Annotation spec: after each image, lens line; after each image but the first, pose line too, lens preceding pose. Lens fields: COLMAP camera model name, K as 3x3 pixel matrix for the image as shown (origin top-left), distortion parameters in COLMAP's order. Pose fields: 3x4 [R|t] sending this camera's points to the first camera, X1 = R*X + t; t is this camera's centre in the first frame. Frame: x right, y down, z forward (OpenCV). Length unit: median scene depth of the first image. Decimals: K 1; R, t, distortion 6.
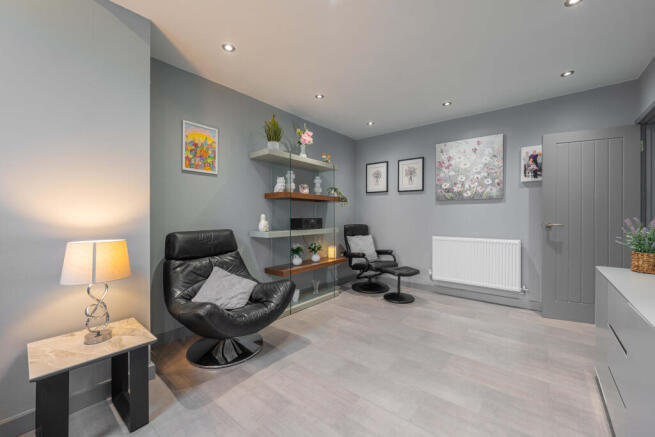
lens RADIAL K [[264.3, 0, 331.0], [0, 264.3, 212.1], [0, 0, 1]] dist [-0.001353, -0.000220]
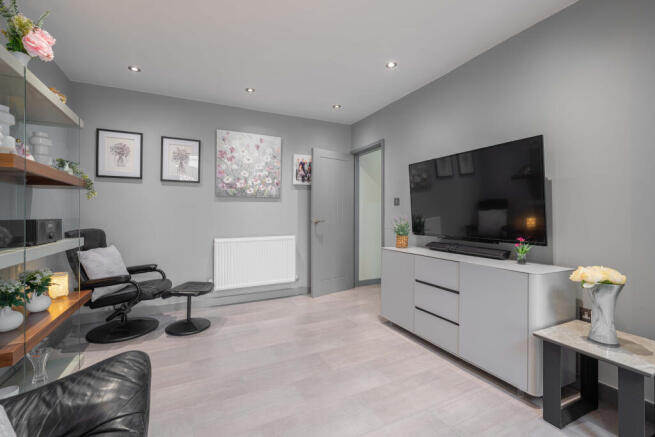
lens RADIAL K [[292.4, 0, 329.1], [0, 292.4, 209.9], [0, 0, 1]] dist [0.001258, 0.000124]
pose [[0.408270, 0.011519, 0.912789, -0.341544], [-0.010707, 0.999912, -0.007829, 0.004172], [-0.912799, -0.006577, 0.408357, 0.327873]]
